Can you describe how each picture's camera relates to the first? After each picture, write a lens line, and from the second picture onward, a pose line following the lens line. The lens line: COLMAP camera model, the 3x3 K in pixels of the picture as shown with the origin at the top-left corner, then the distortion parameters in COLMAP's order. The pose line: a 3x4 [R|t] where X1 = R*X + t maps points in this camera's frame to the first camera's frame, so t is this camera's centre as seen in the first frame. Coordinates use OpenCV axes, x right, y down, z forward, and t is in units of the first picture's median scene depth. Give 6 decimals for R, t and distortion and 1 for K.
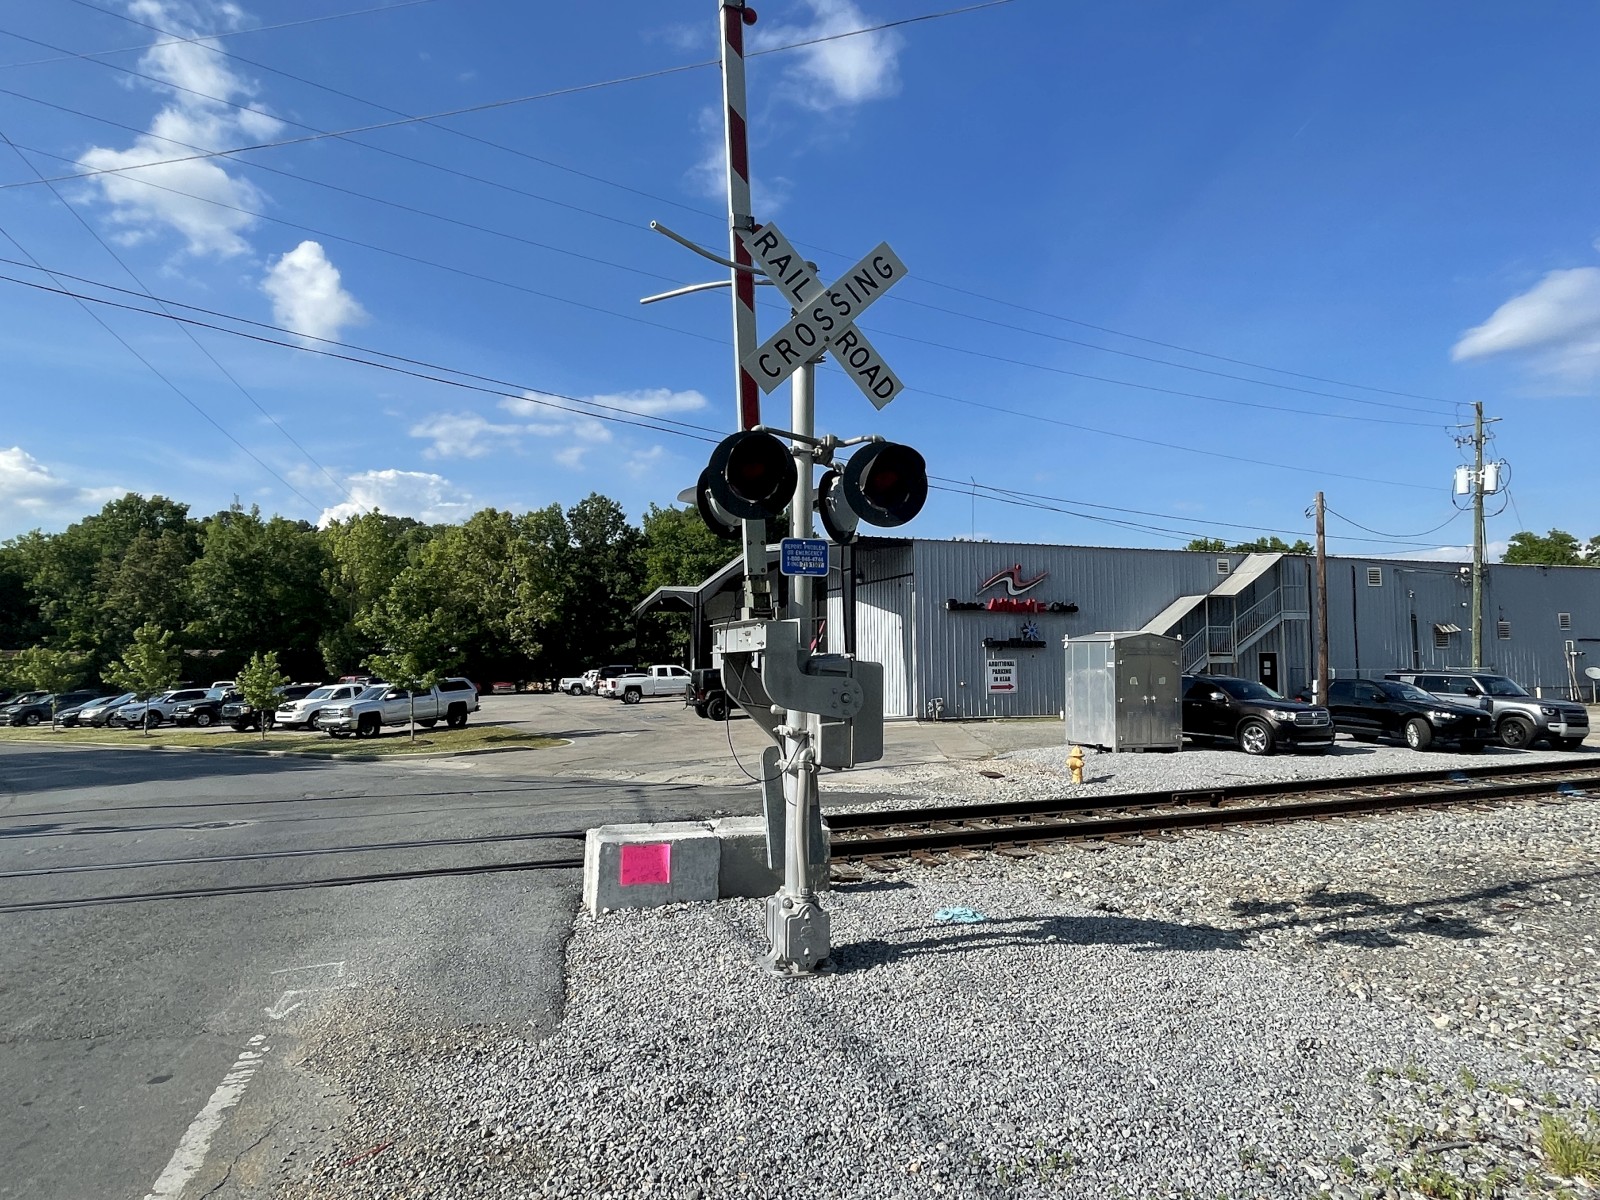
lens RADIAL K [[913.0, 0, 803.9], [0, 913.0, 599.4], [0, 0, 1]] dist [-0.002545, 0.000421]
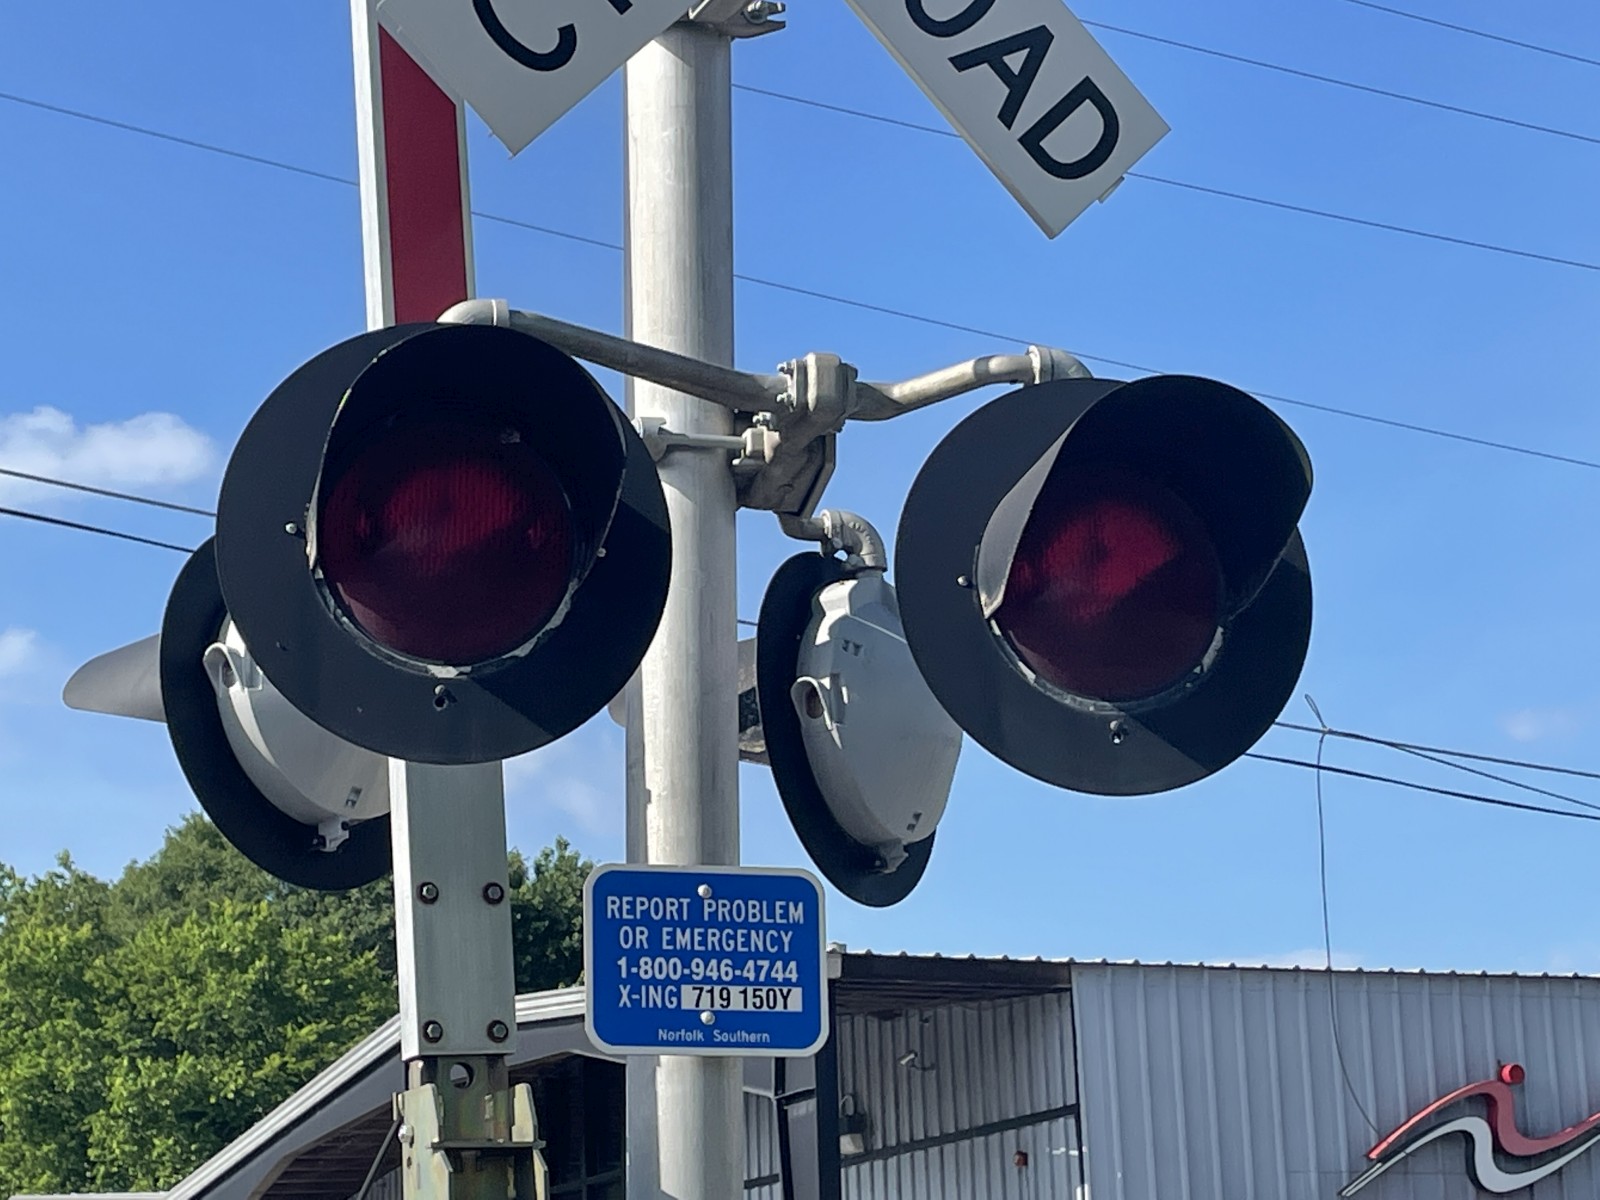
lens RADIAL K [[3636.2, 0, 796.6], [0, 3636.2, 604.7], [0, 0, 1]] dist [0.141641, 0.000000]
pose [[0.998425, -0.016234, 0.053698, -0.020331], [0.025126, 0.985242, -0.169313, 0.011708], [-0.050157, 0.170396, 0.984098, 0.200263]]
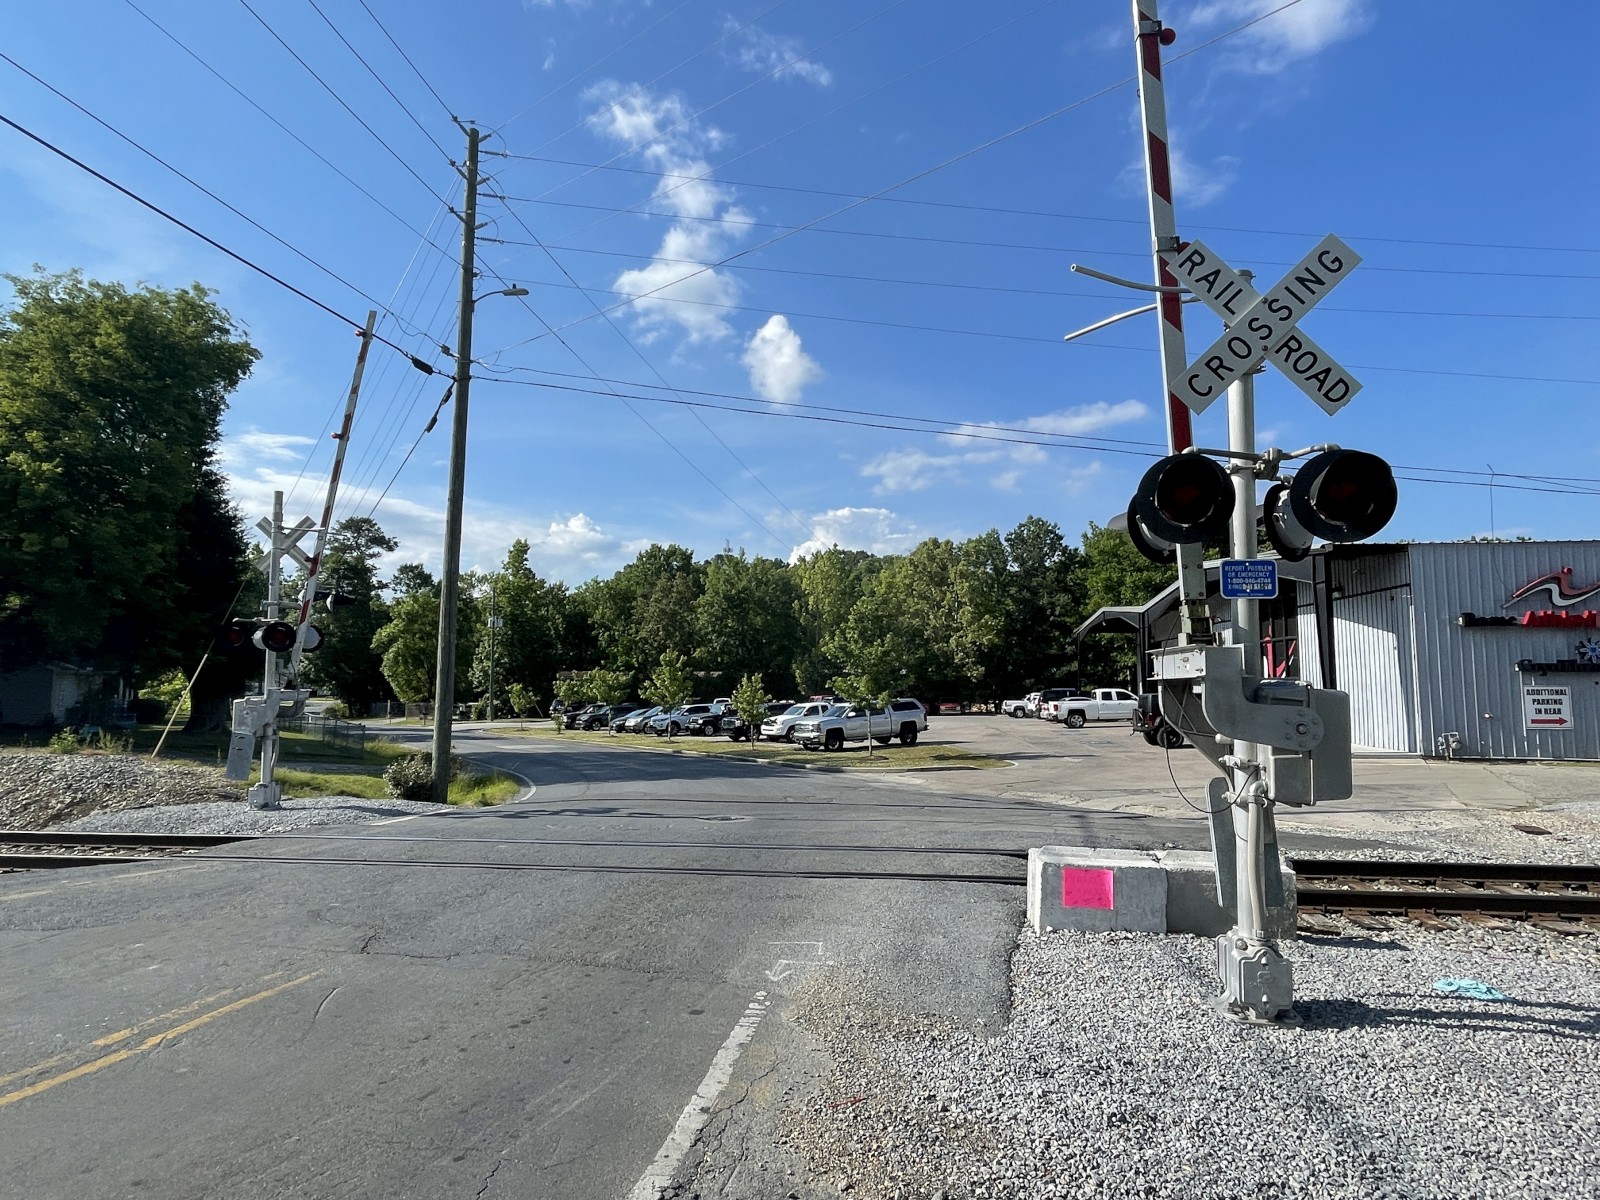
lens RADIAL K [[913.0, 0, 805.8], [0, 913.0, 593.5], [0, 0, 1]] dist [-0.002545, 0.000421]
pose [[0.890583, -0.035542, -0.453429, 0.019911], [0.021597, 0.999122, -0.035896, -0.006697], [0.454307, 0.022176, 0.890569, -0.053583]]
